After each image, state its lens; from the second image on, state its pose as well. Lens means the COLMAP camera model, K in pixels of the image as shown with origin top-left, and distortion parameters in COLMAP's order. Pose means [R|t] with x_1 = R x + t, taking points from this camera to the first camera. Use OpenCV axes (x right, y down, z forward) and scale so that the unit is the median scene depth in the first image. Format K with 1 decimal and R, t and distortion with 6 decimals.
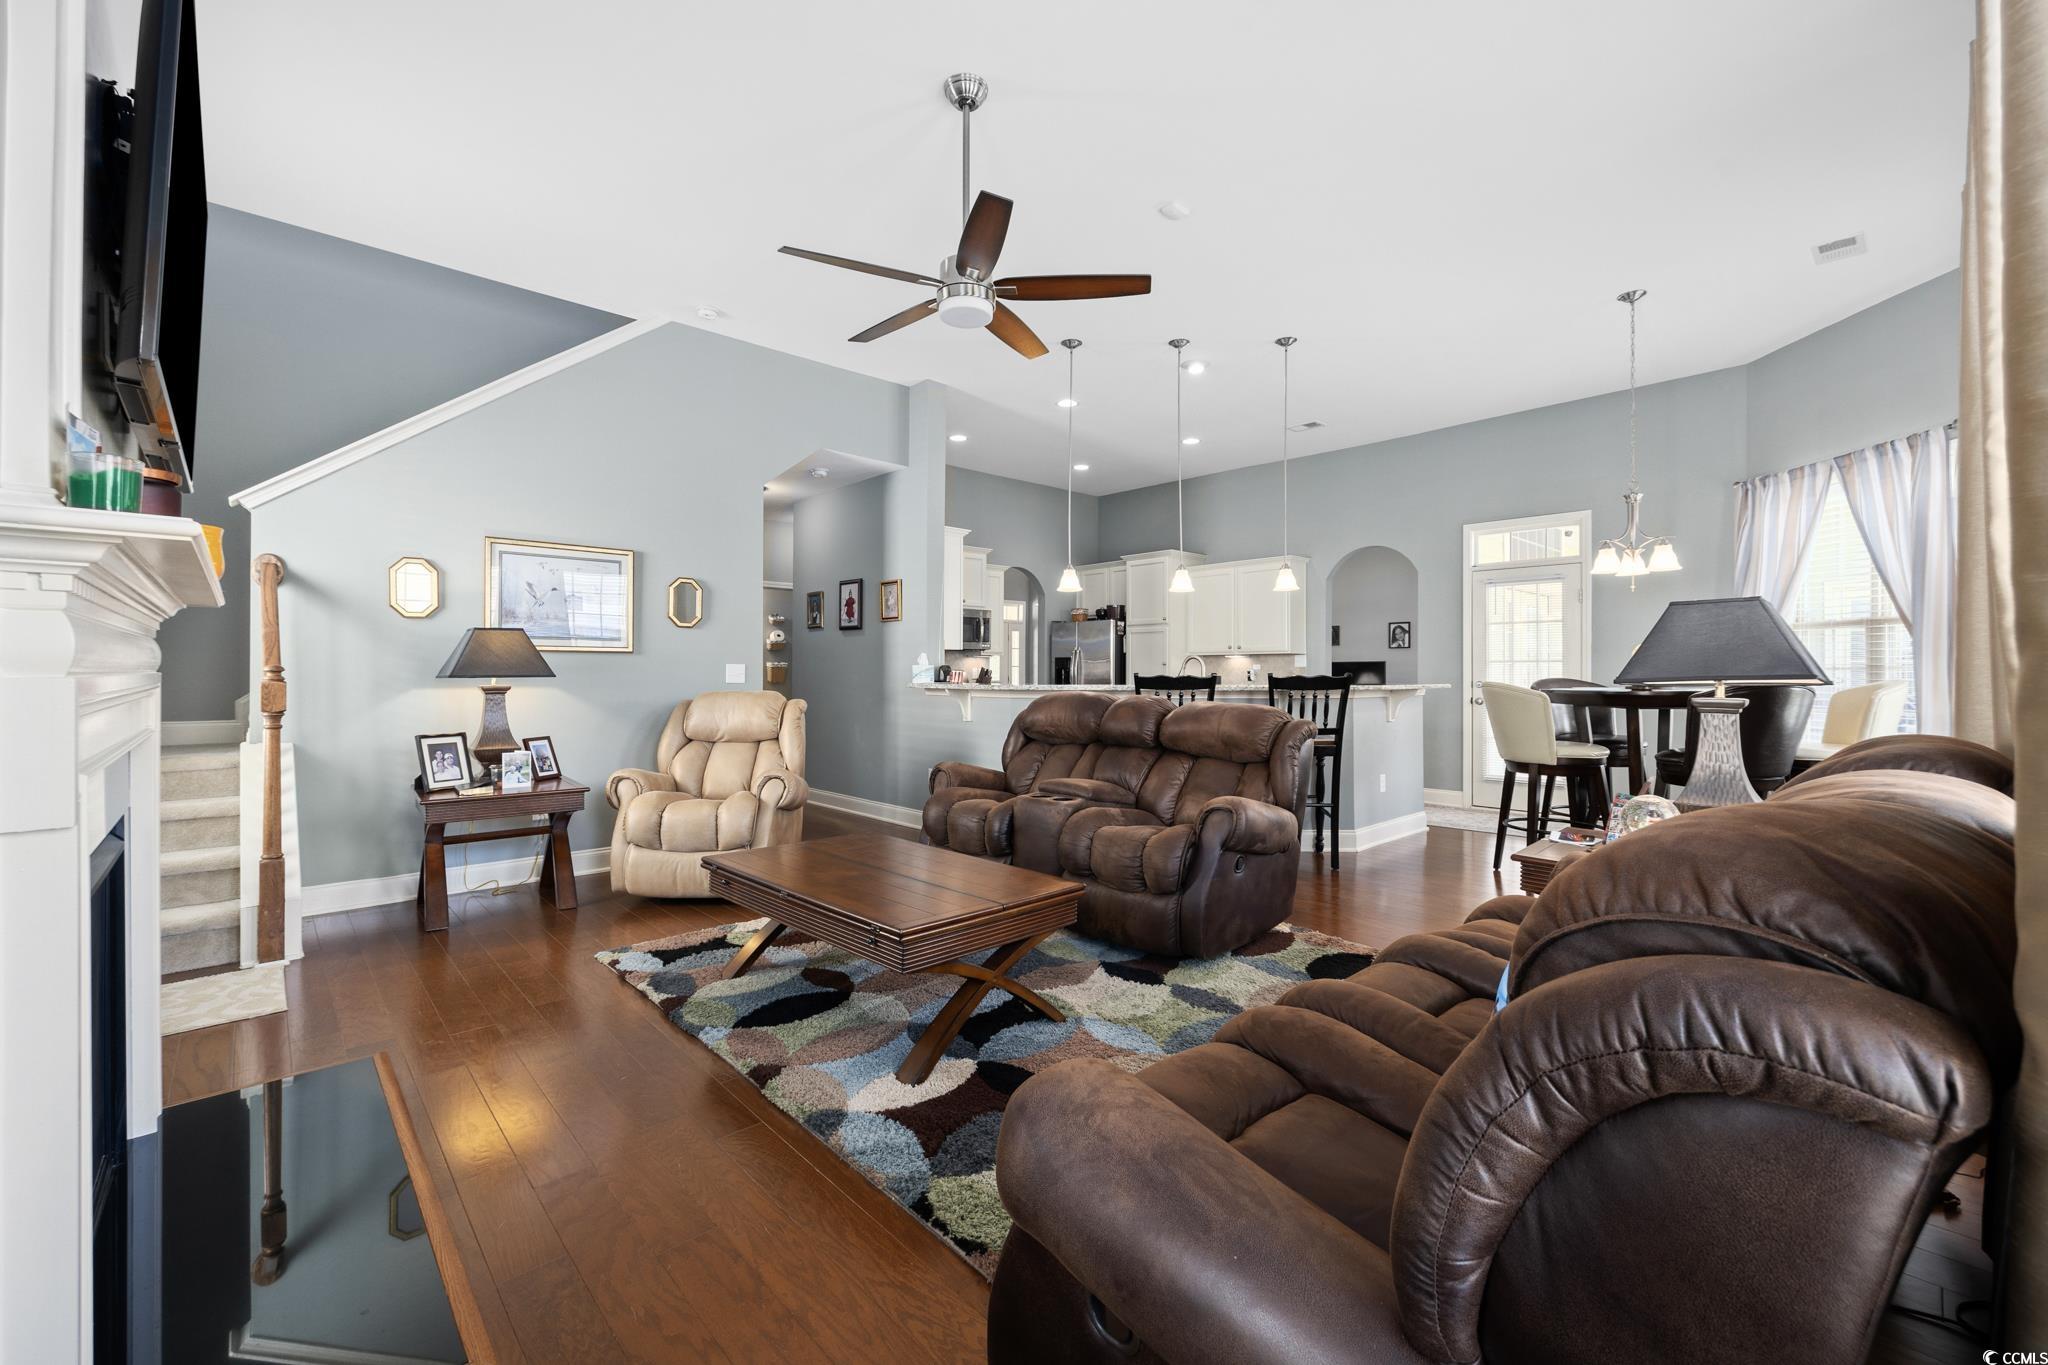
lens RADIAL K [[843.6, 0, 1028.2], [0, 843.6, 670.1], [0, 0, 1]] dist [-0.001945, 0.000022]
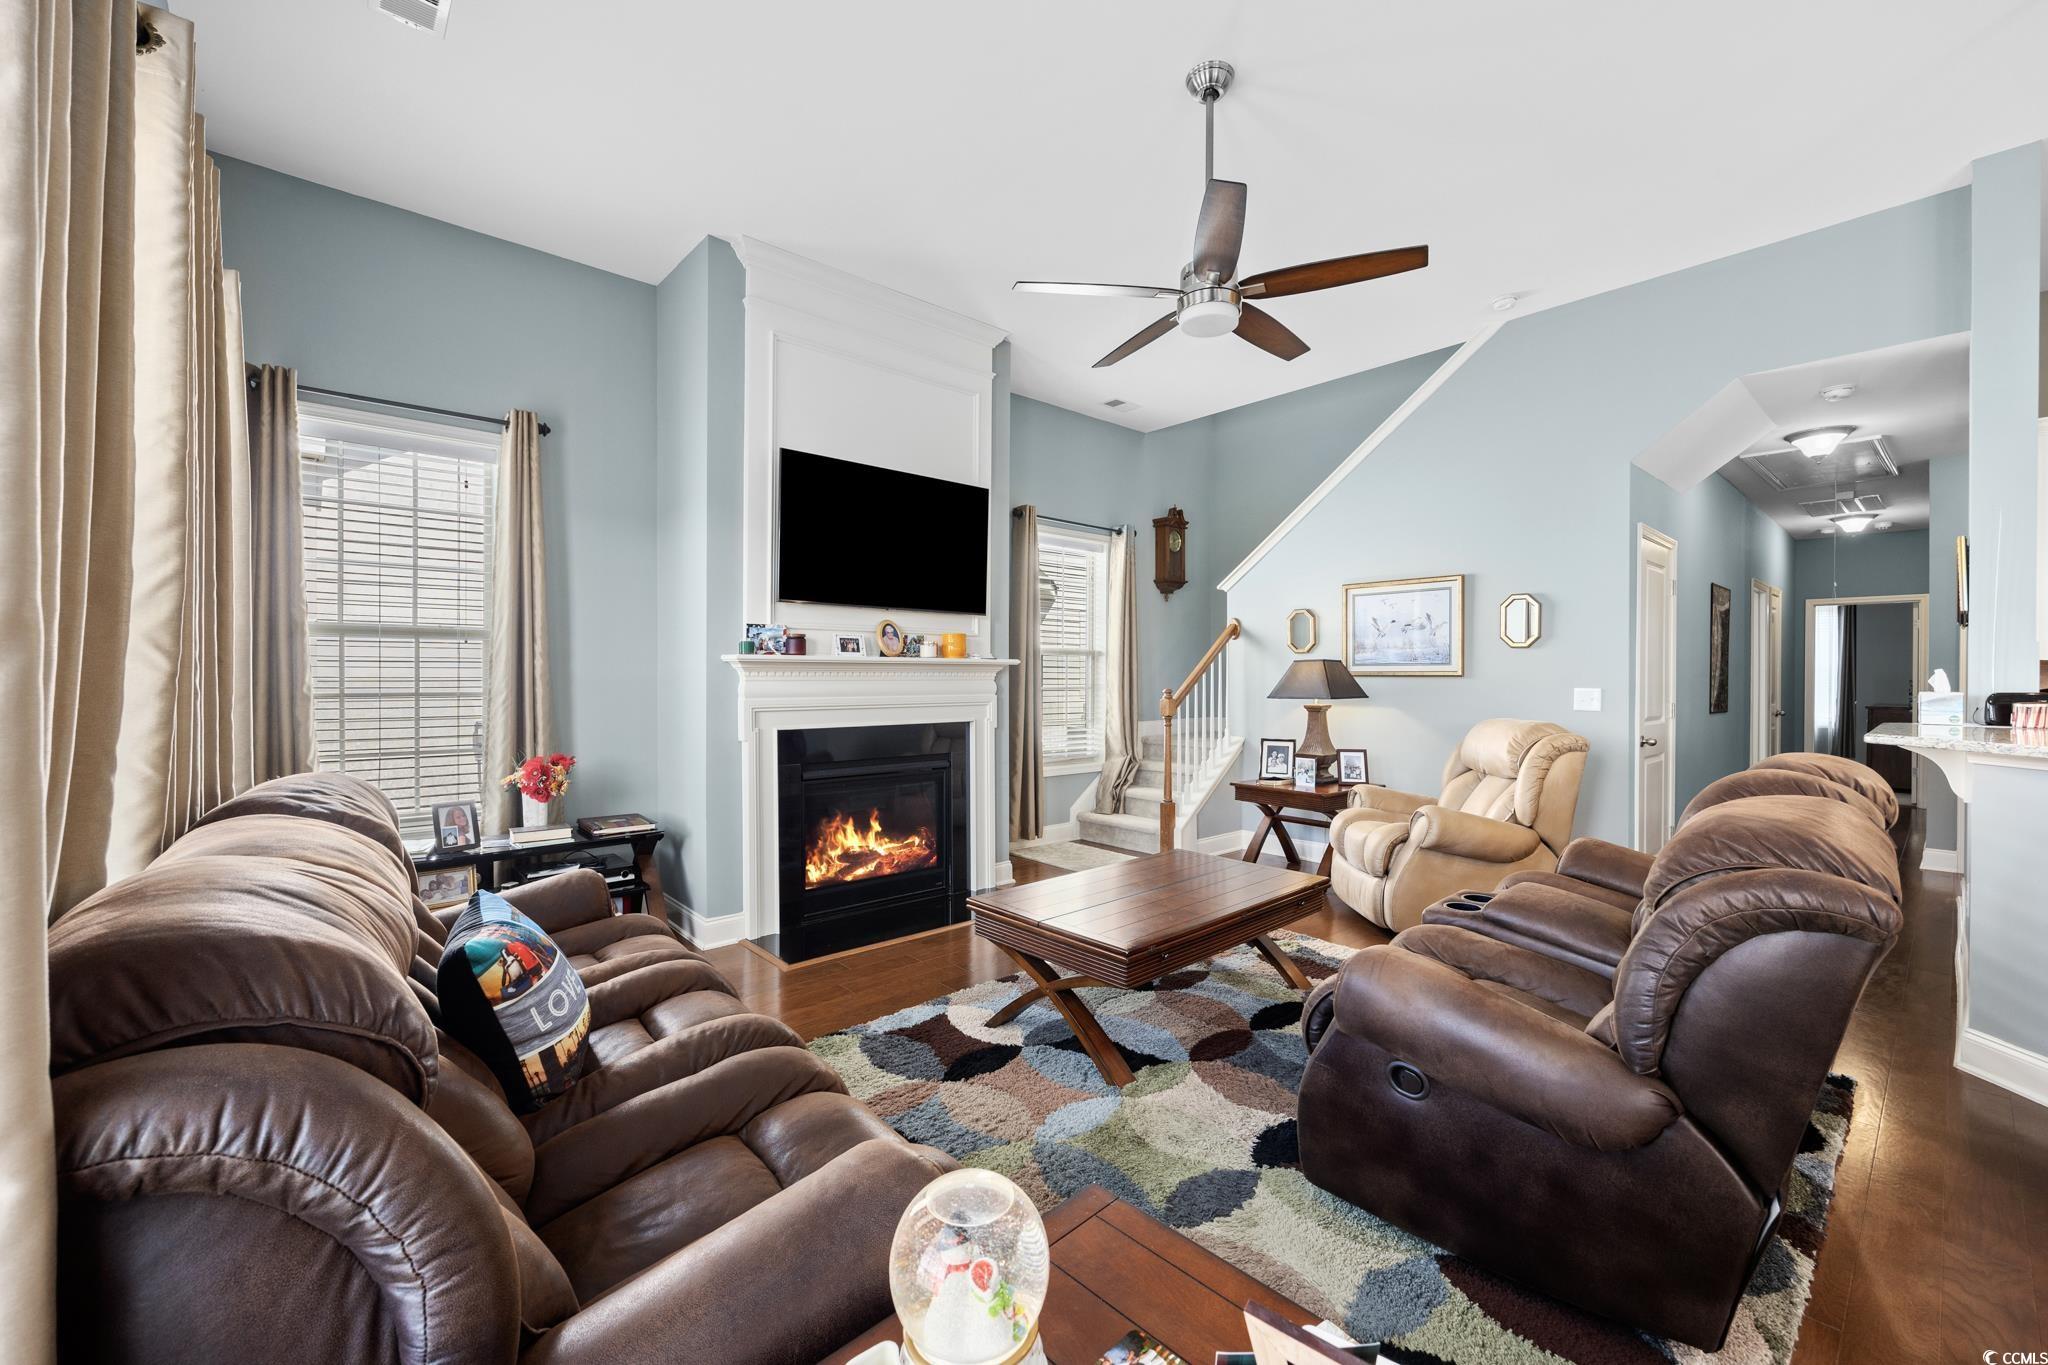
lens RADIAL K [[809.3, 0, 1022.1], [0, 809.3, 684.8], [0, 0, 1]] dist [-0.011457, -0.000116]
pose [[-0.035615, 0.006637, -0.999344, 0.439880], [0.001835, 0.999977, 0.006576, -0.015225], [0.999364, -0.001600, -0.035626, 0.440559]]
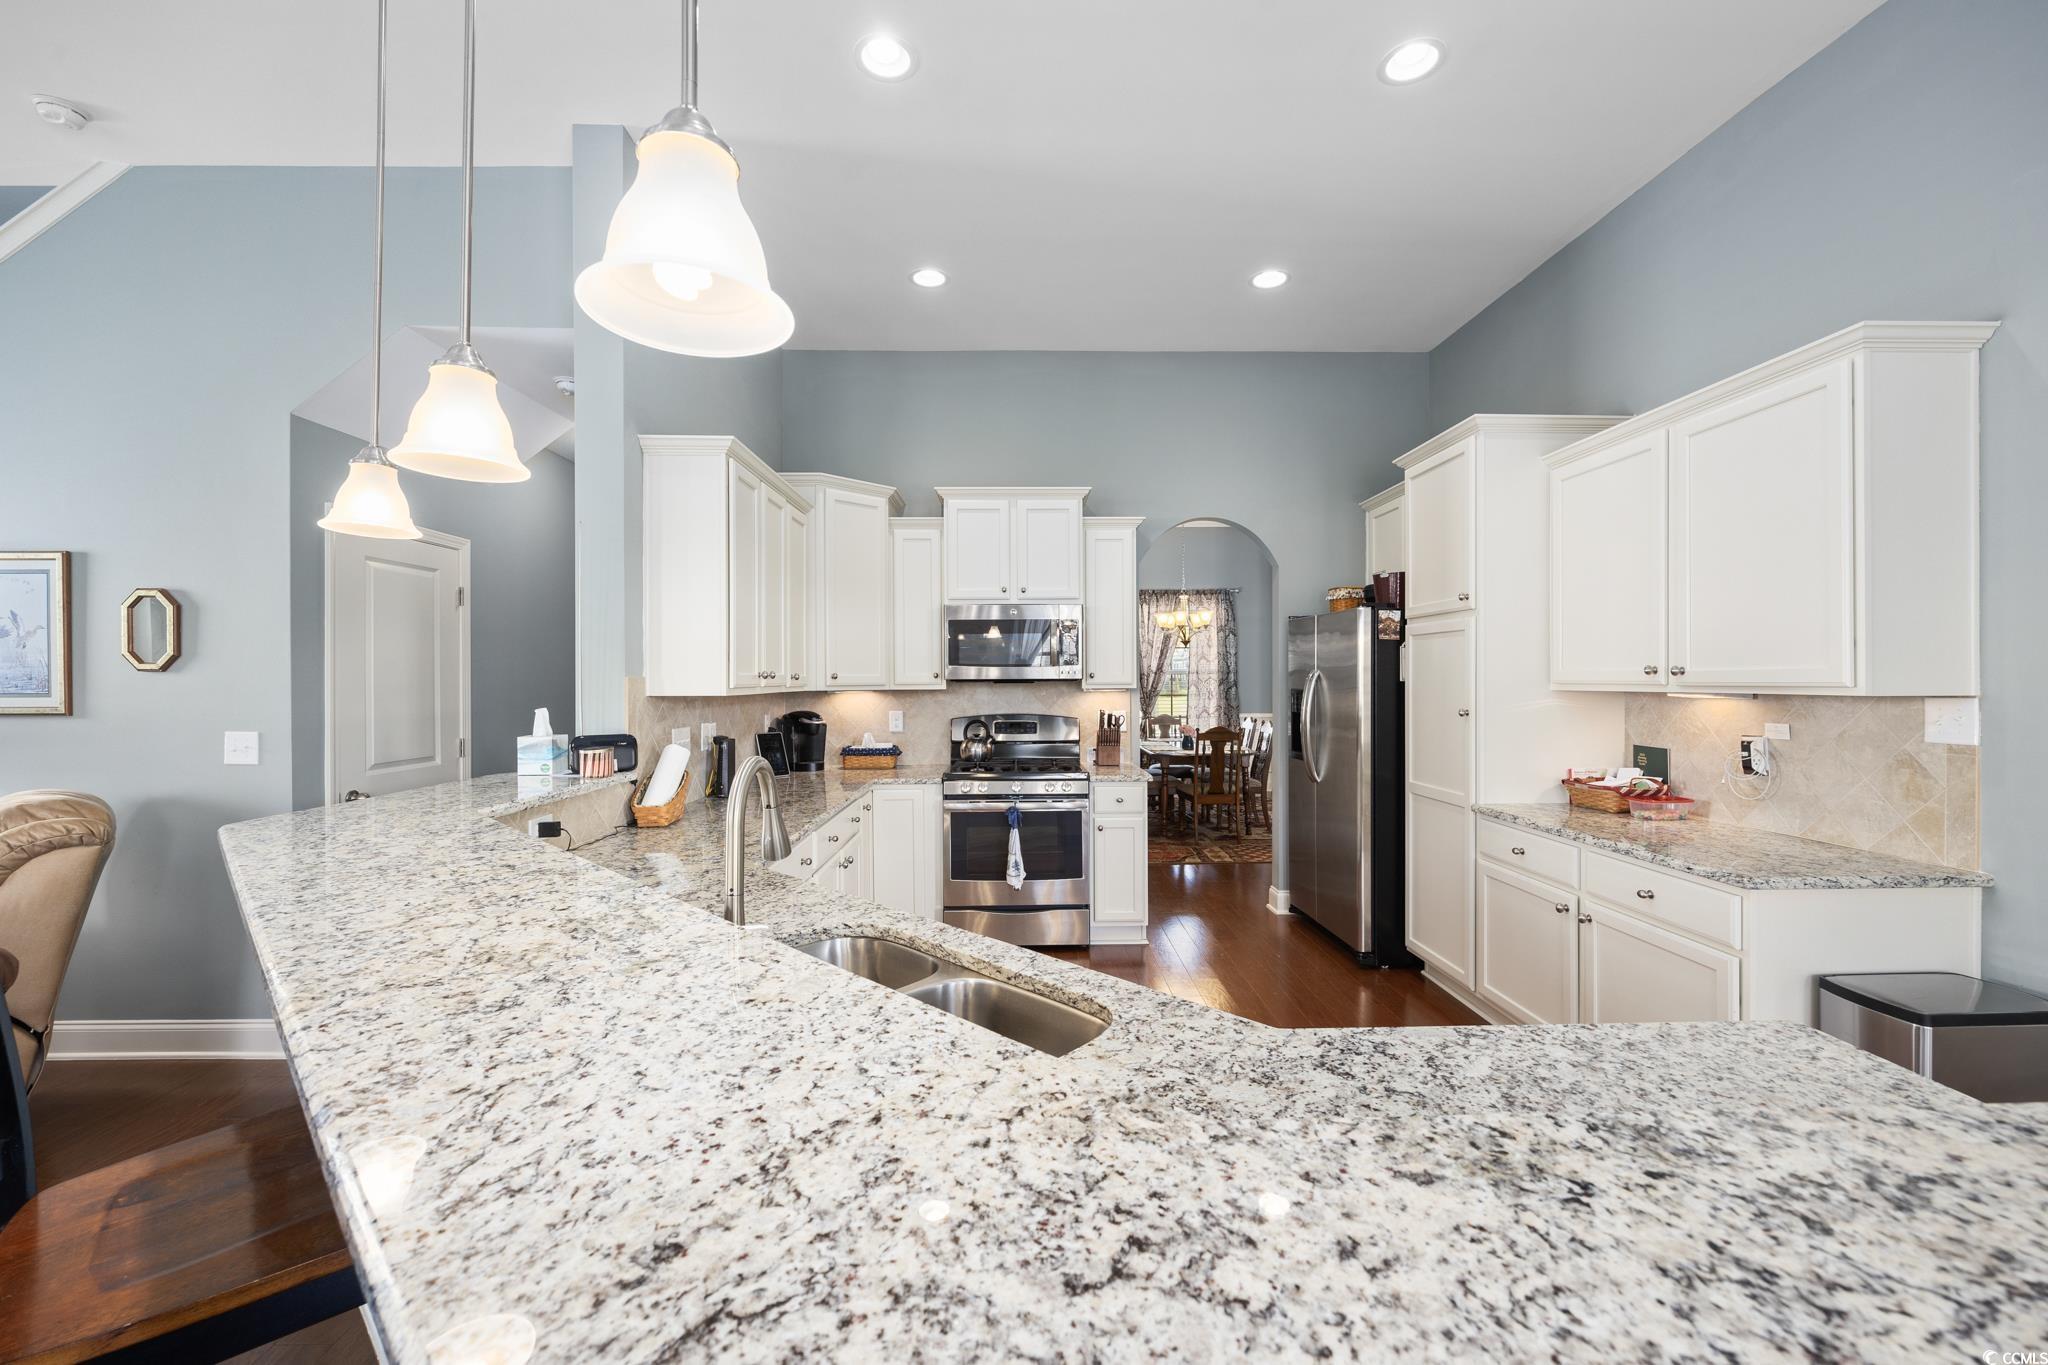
lens RADIAL K [[819.6, 0, 1026.4], [0, 819.6, 679.4], [0, 0, 1]] dist [-0.003247, -0.000077]
pose [[0.744619, -0.003400, -0.667481, 0.398554], [0.006690, 0.999975, 0.002369, -0.037778], [0.667457, -0.006229, 0.744623, 0.884466]]
